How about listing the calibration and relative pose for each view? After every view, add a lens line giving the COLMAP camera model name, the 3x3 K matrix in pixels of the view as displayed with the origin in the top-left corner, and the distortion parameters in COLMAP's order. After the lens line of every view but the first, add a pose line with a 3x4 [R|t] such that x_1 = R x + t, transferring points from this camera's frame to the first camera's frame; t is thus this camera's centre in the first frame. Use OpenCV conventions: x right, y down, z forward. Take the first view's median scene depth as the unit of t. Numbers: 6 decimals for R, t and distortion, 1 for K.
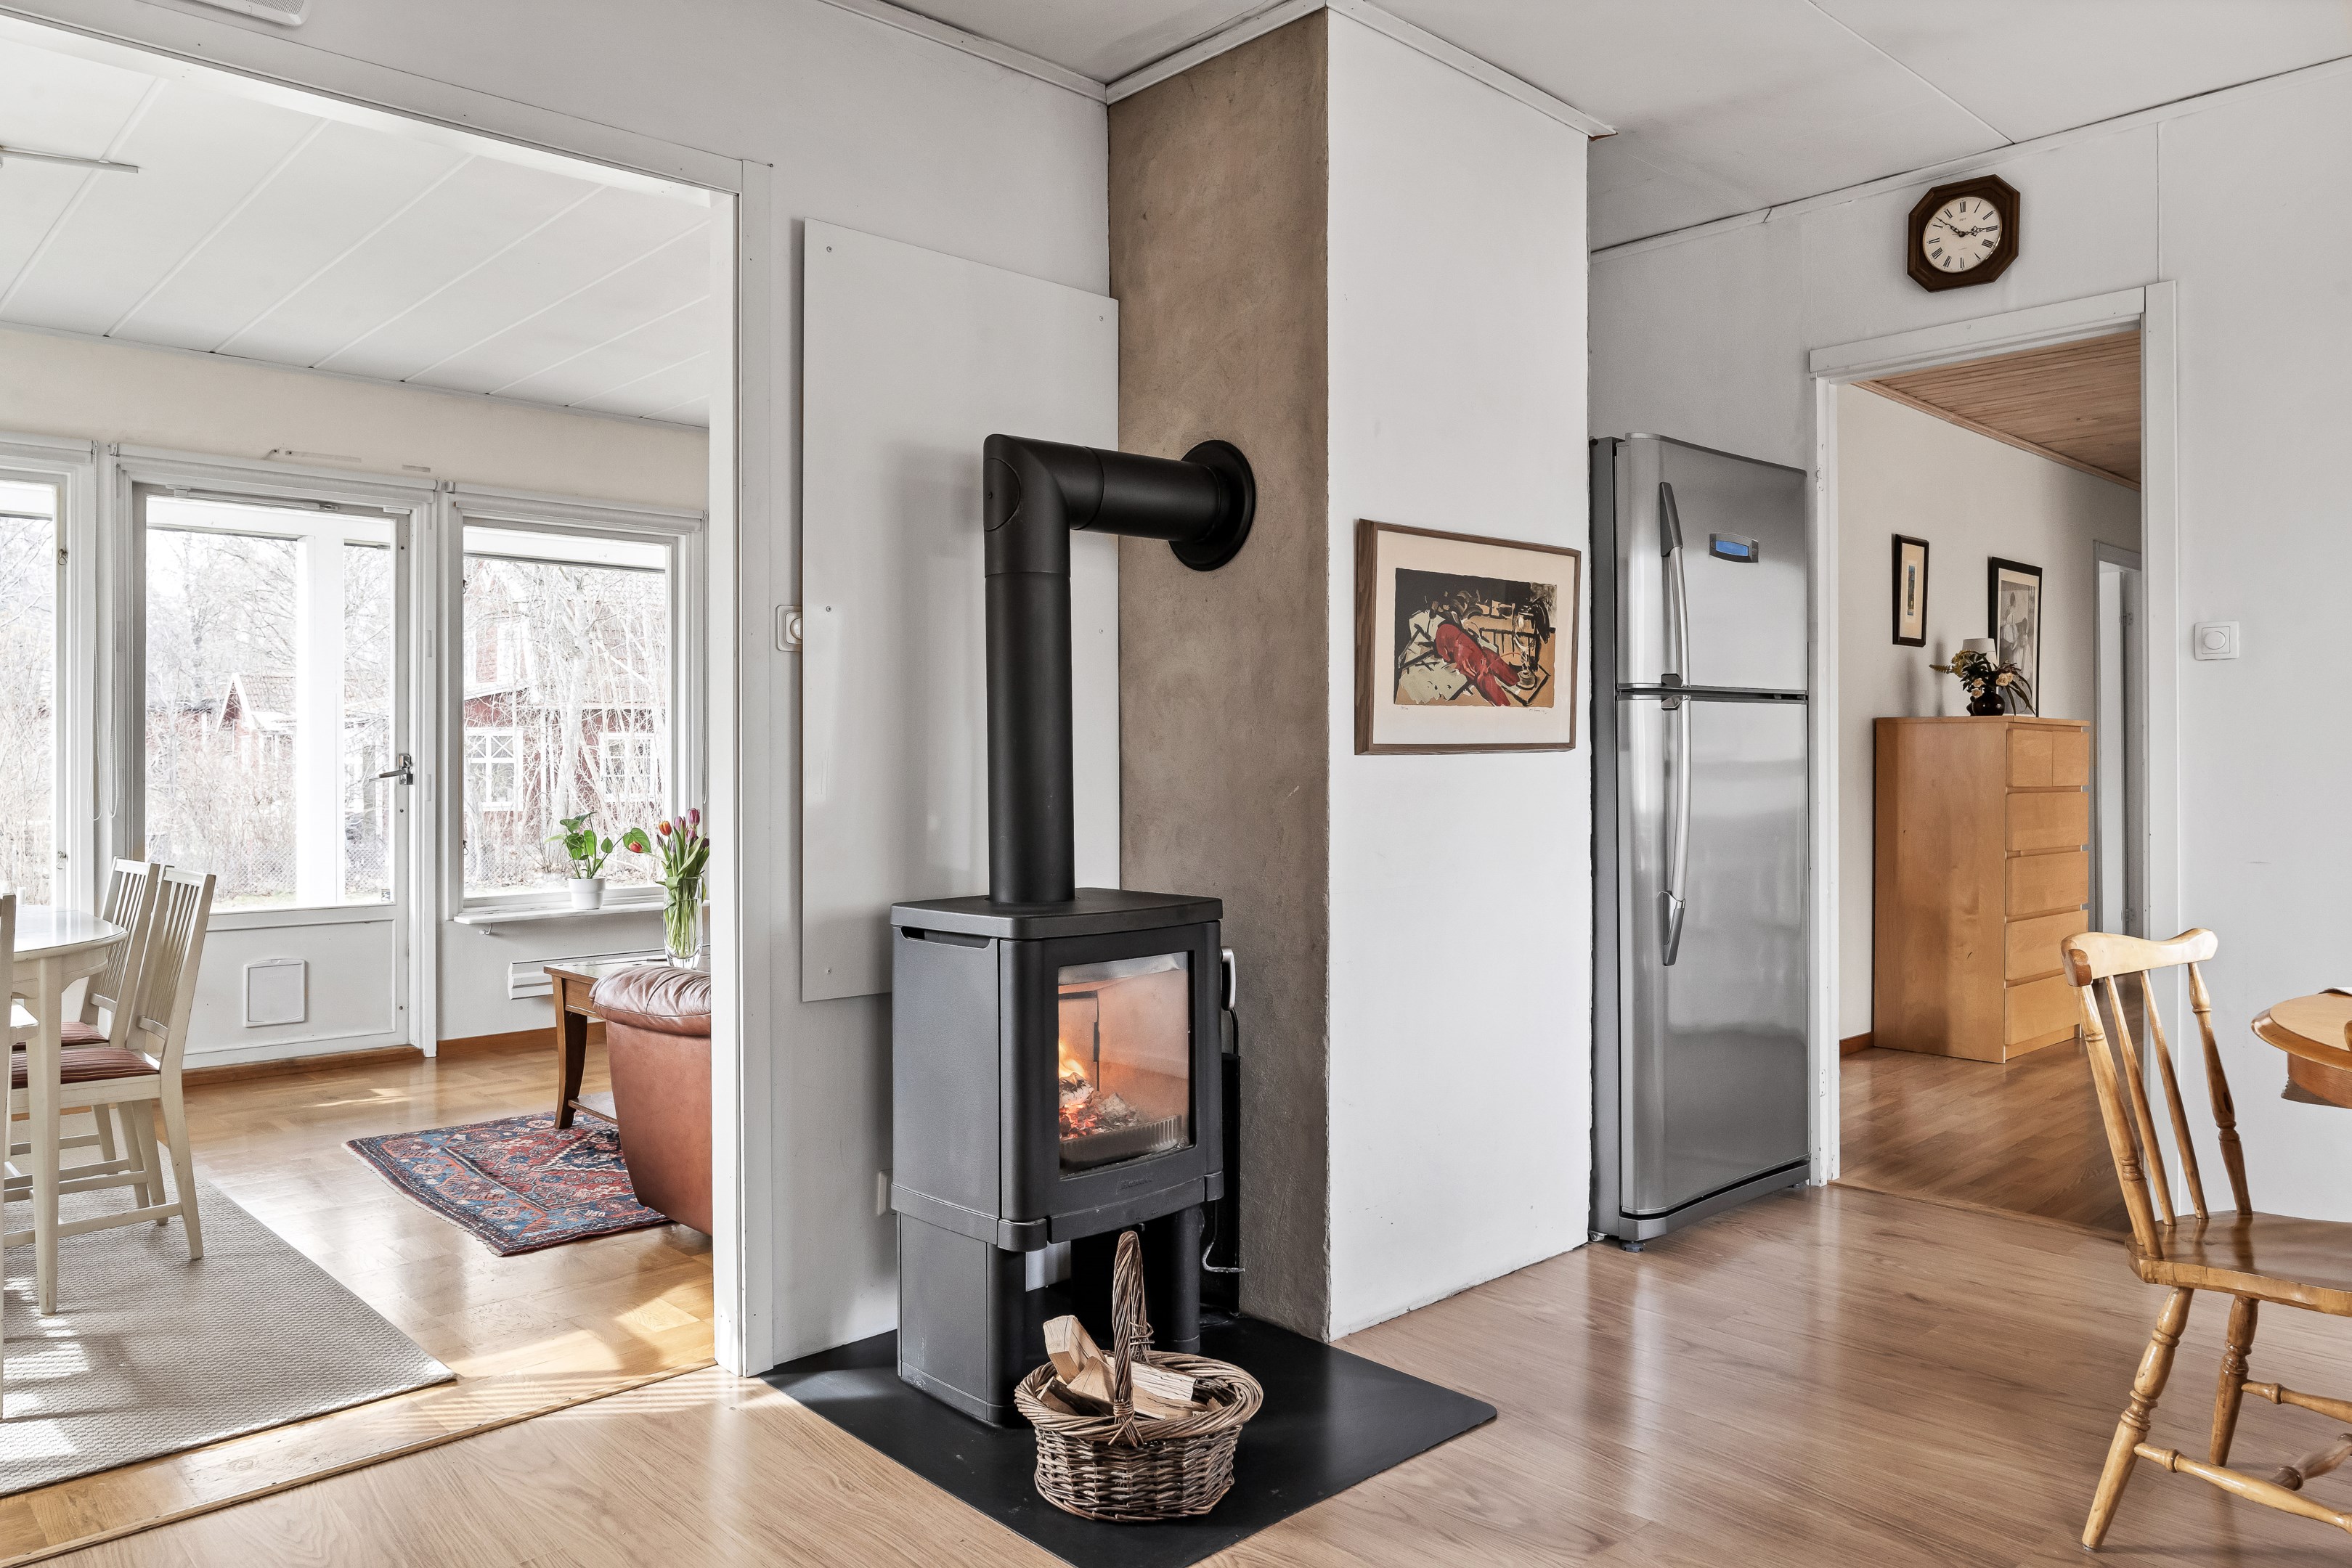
lens RADIAL K [[1584.2, 0, 1179.4], [0, 1584.2, 755.8], [0, 0, 1]] dist [-0.007621, 0.003833]
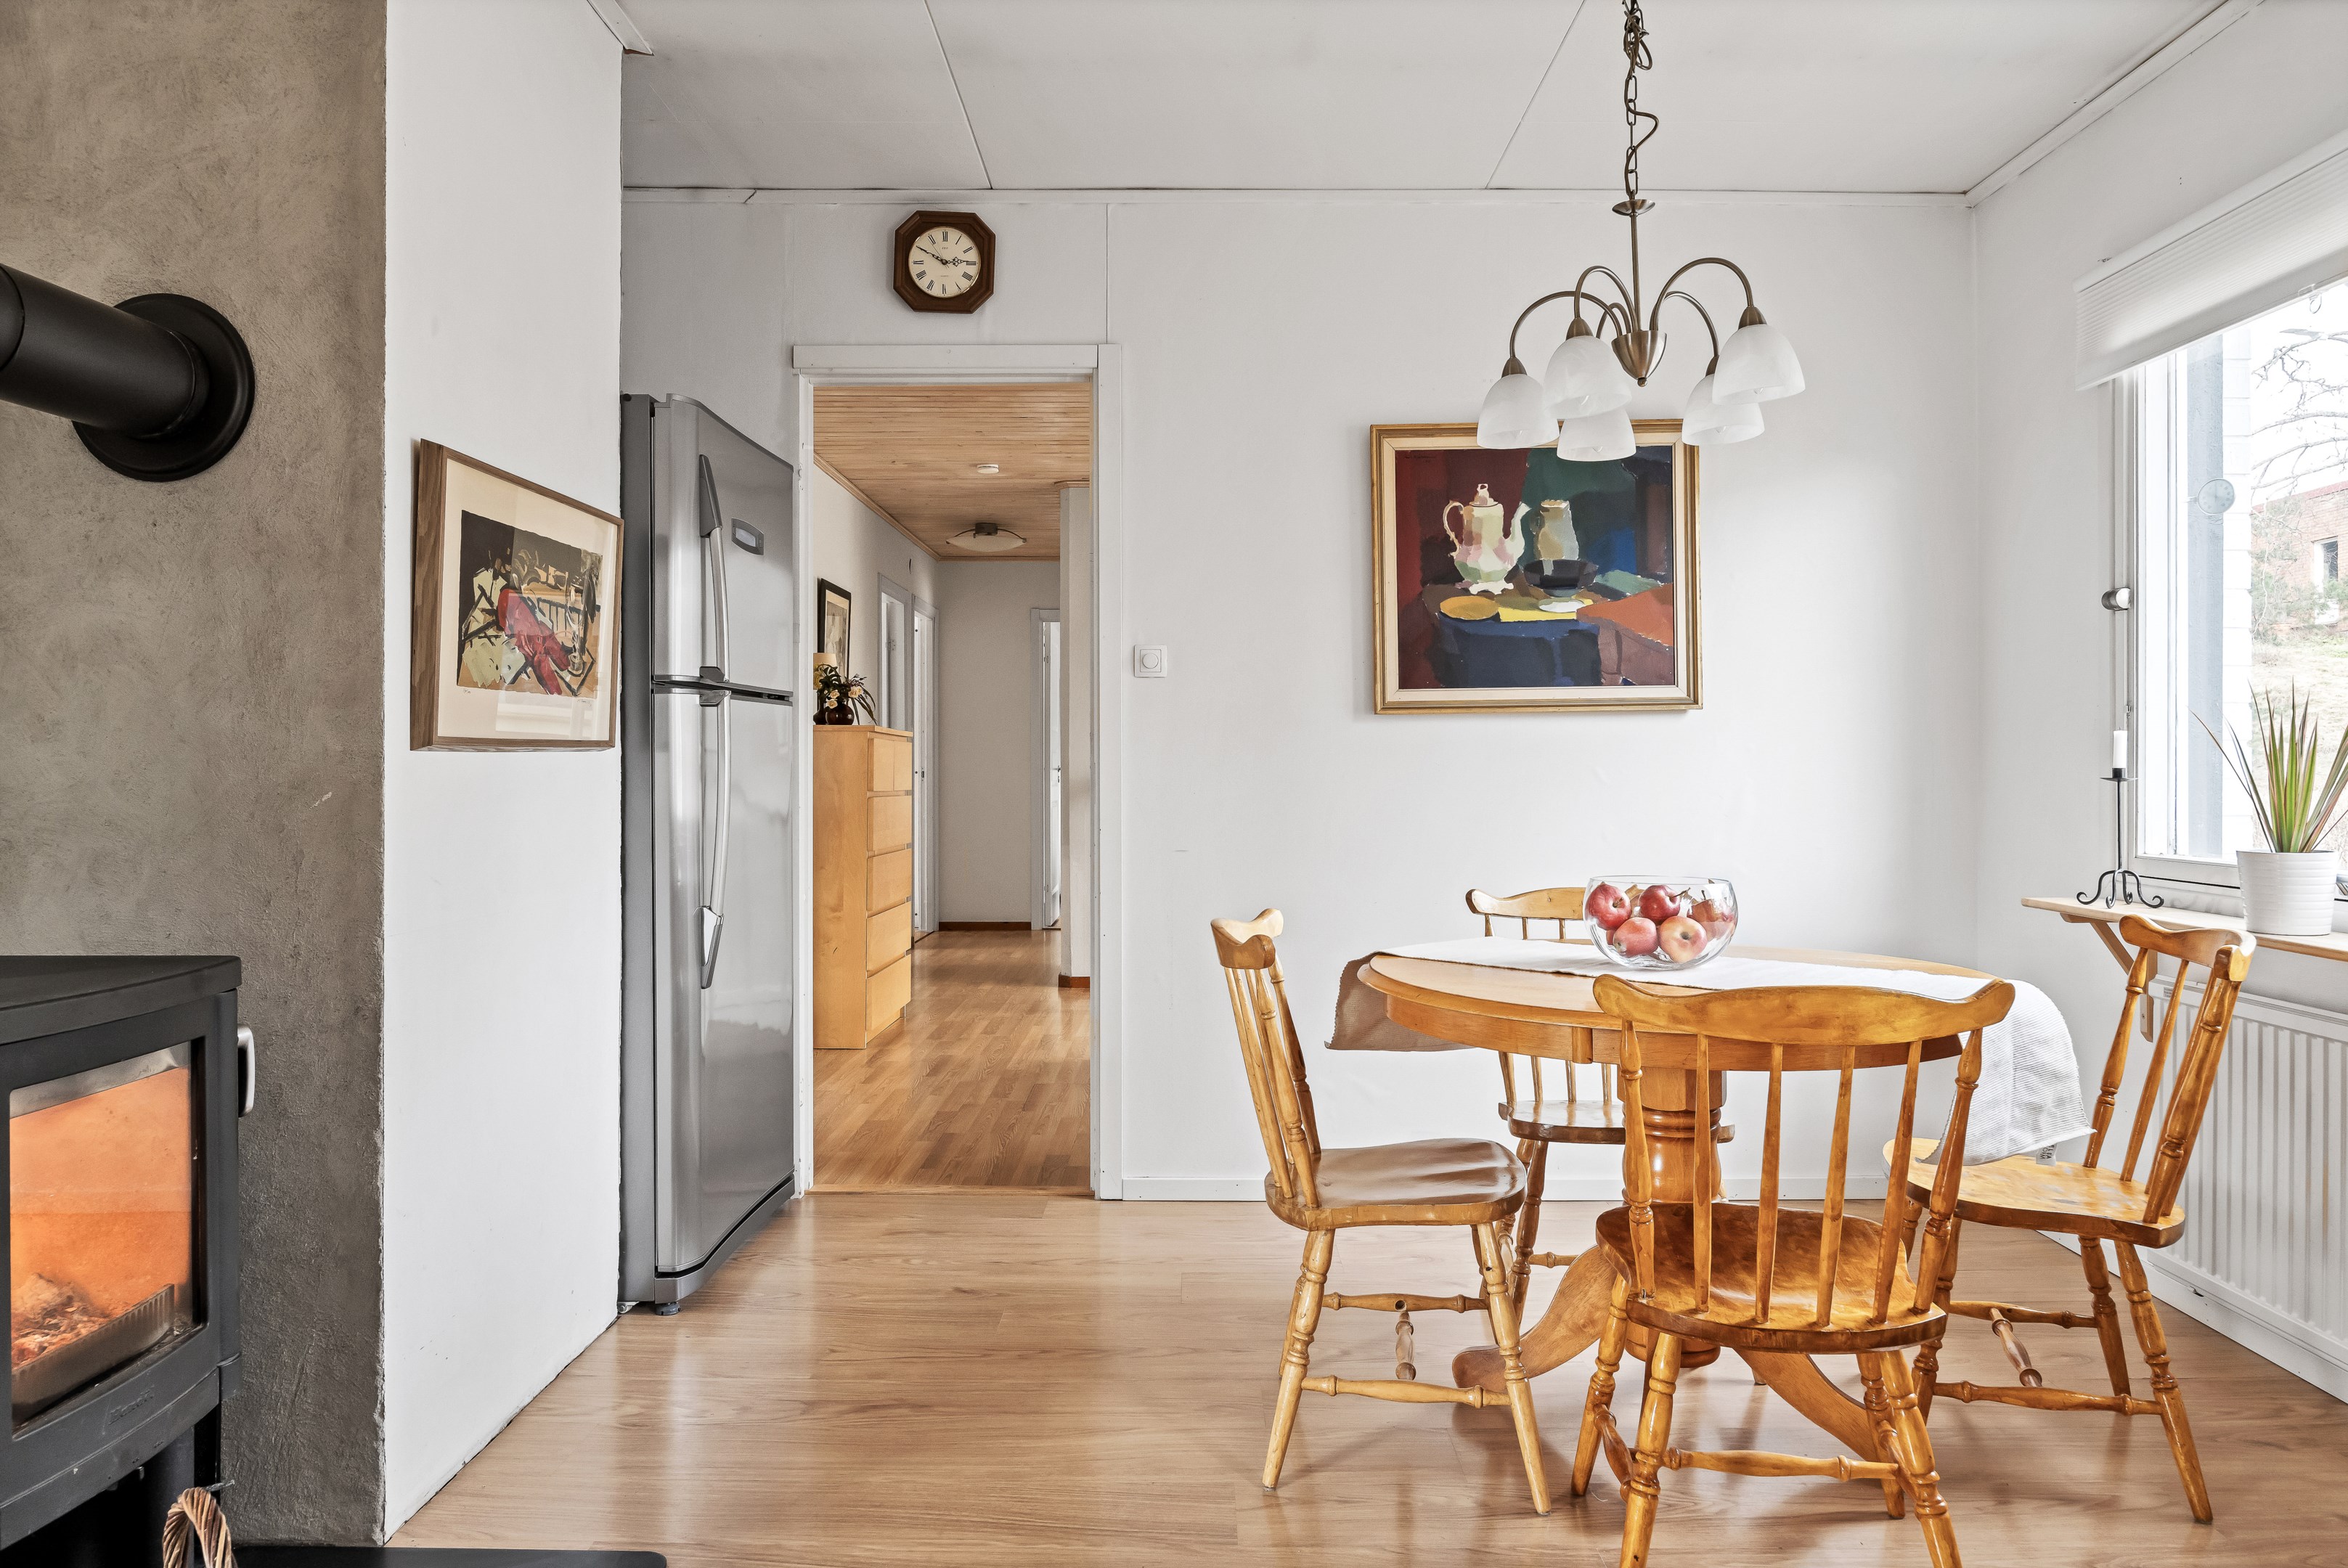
lens RADIAL K [[1538.1, 0, 1177.0], [0, 1538.1, 763.7], [0, 0, 1]] dist [-0.007252, 0.002428]
pose [[0.690742, 0.004962, 0.723085, -0.151111], [-0.003312, 0.999988, -0.003699, 0.006537], [-0.723094, 0.000161, 0.690750, 0.209528]]
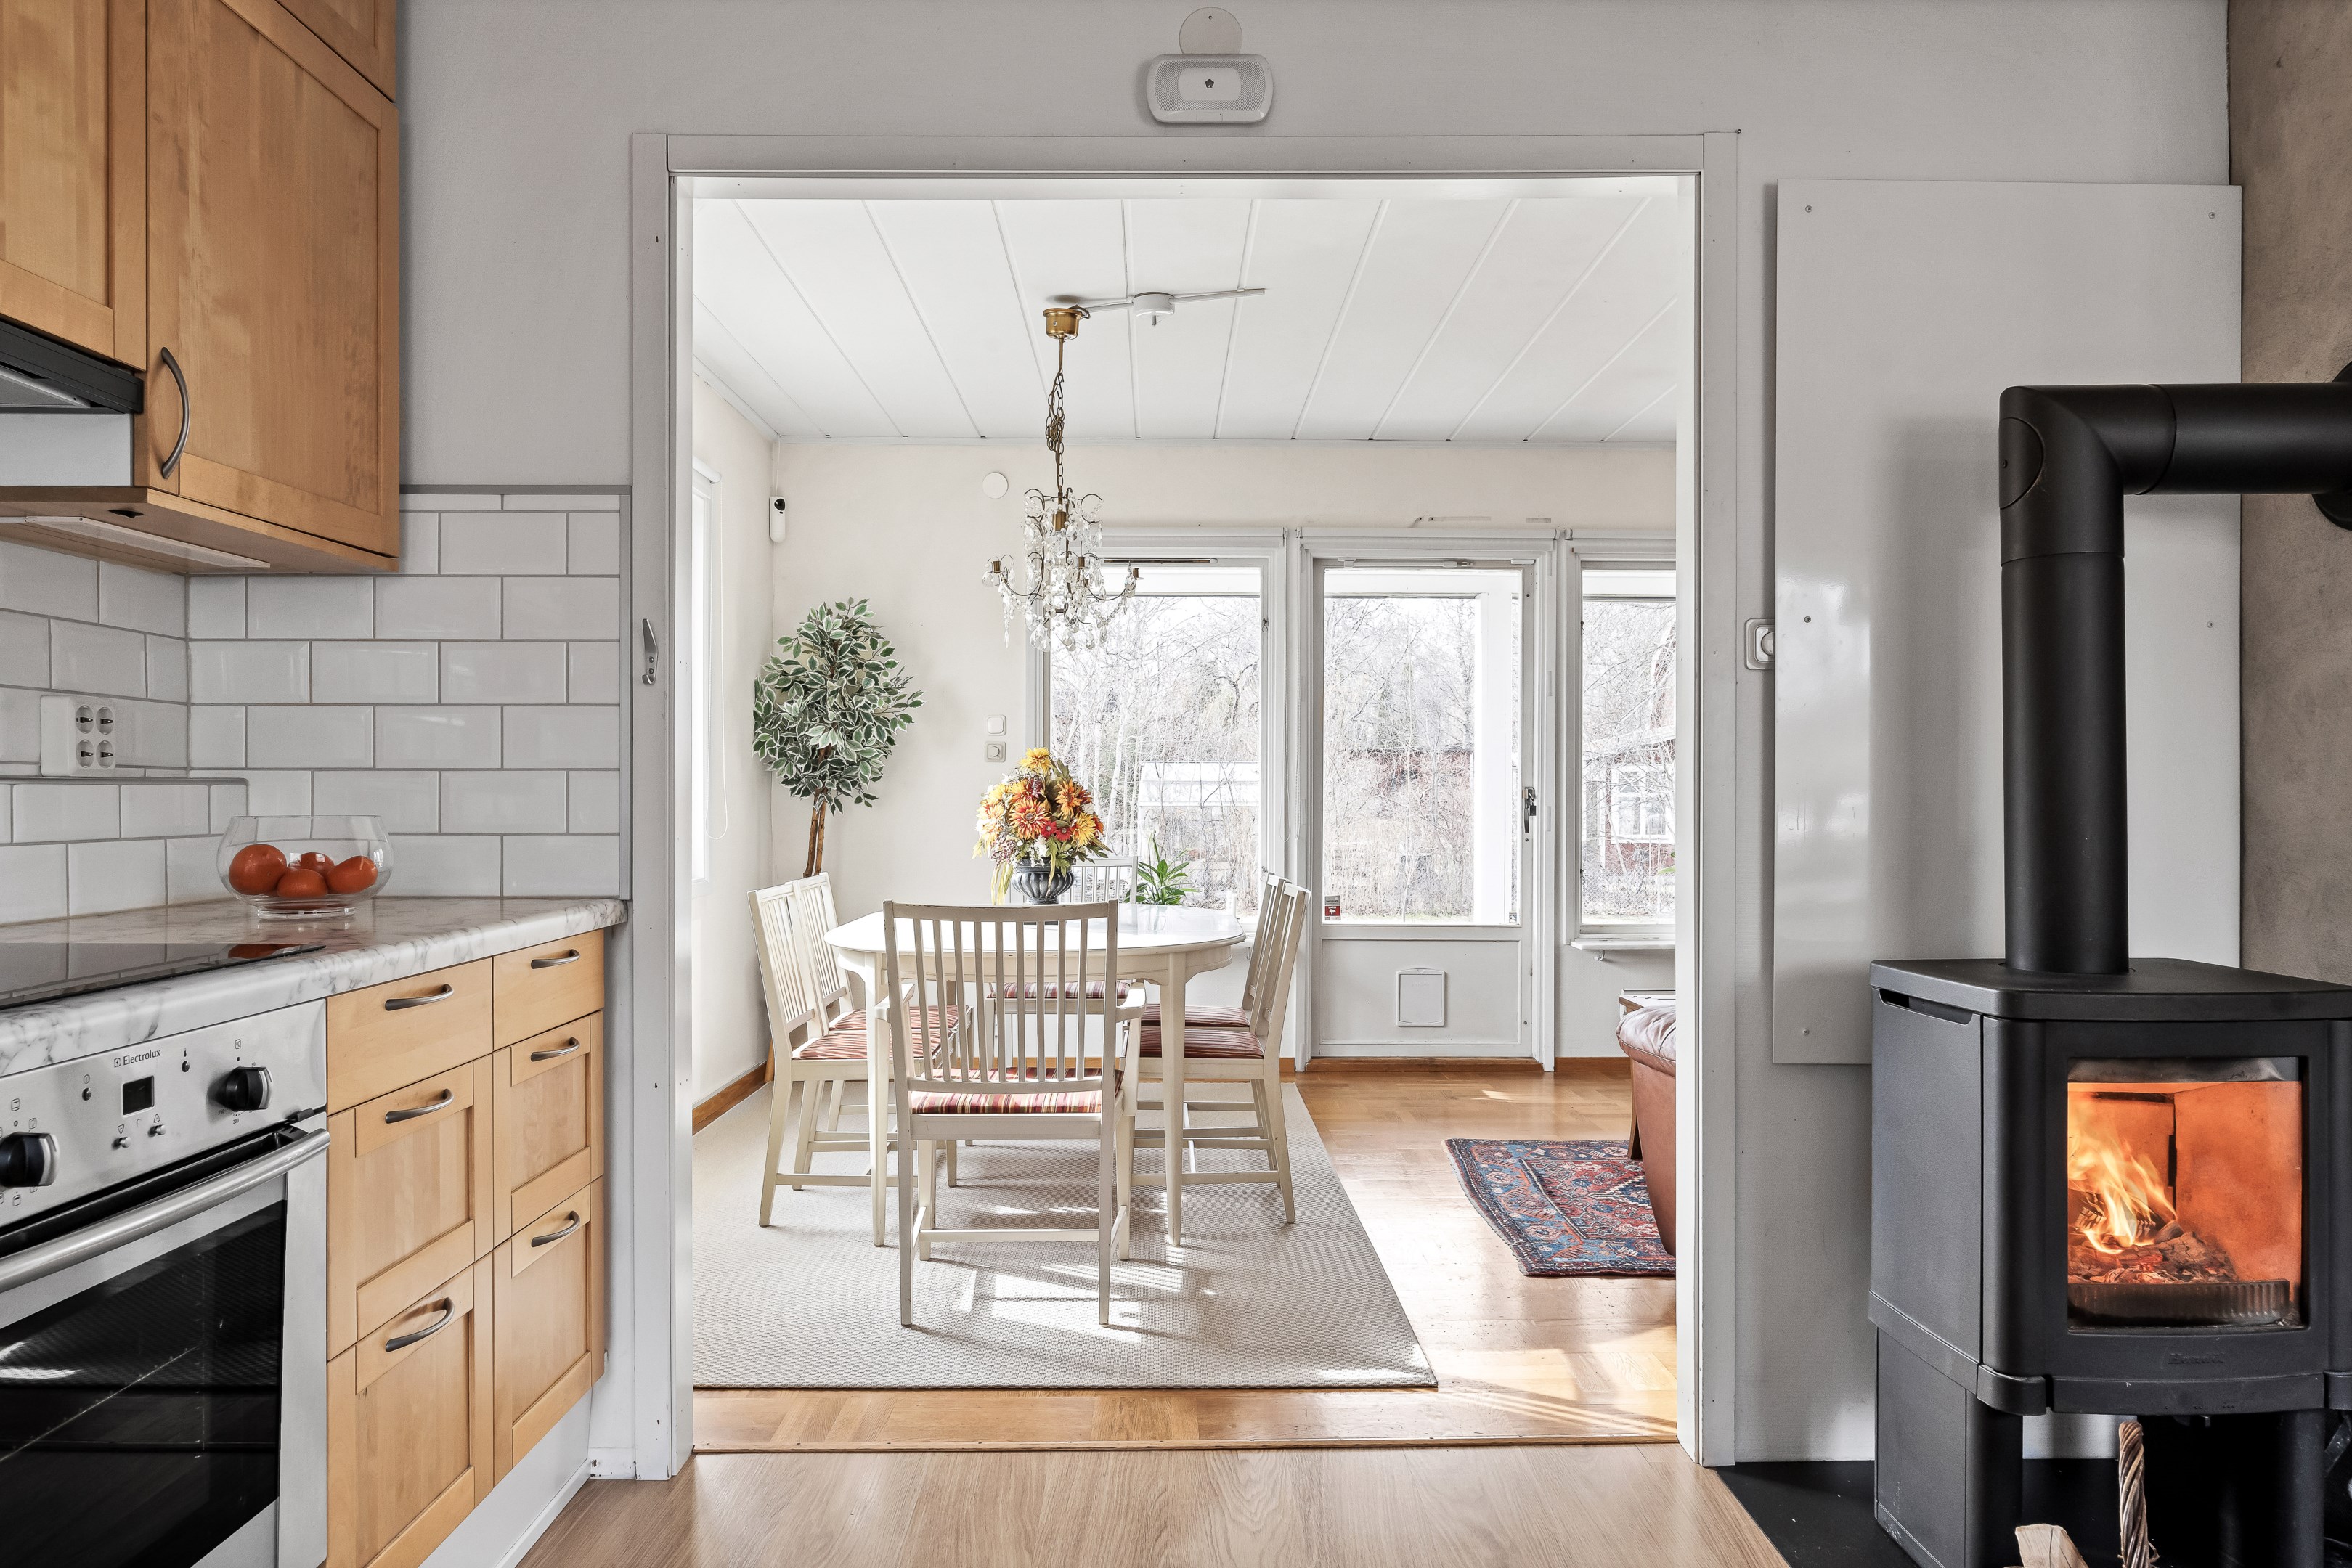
lens RADIAL K [[1550.8, 0, 1185.9], [0, 1550.8, 797.4], [0, 0, 1]] dist [-0.005712, -0.000850]
pose [[0.739395, 0.004976, -0.673254, 0.088369], [-0.002340, 0.999986, 0.004821, 0.002210], [0.673268, -0.001989, 0.739396, 0.115587]]
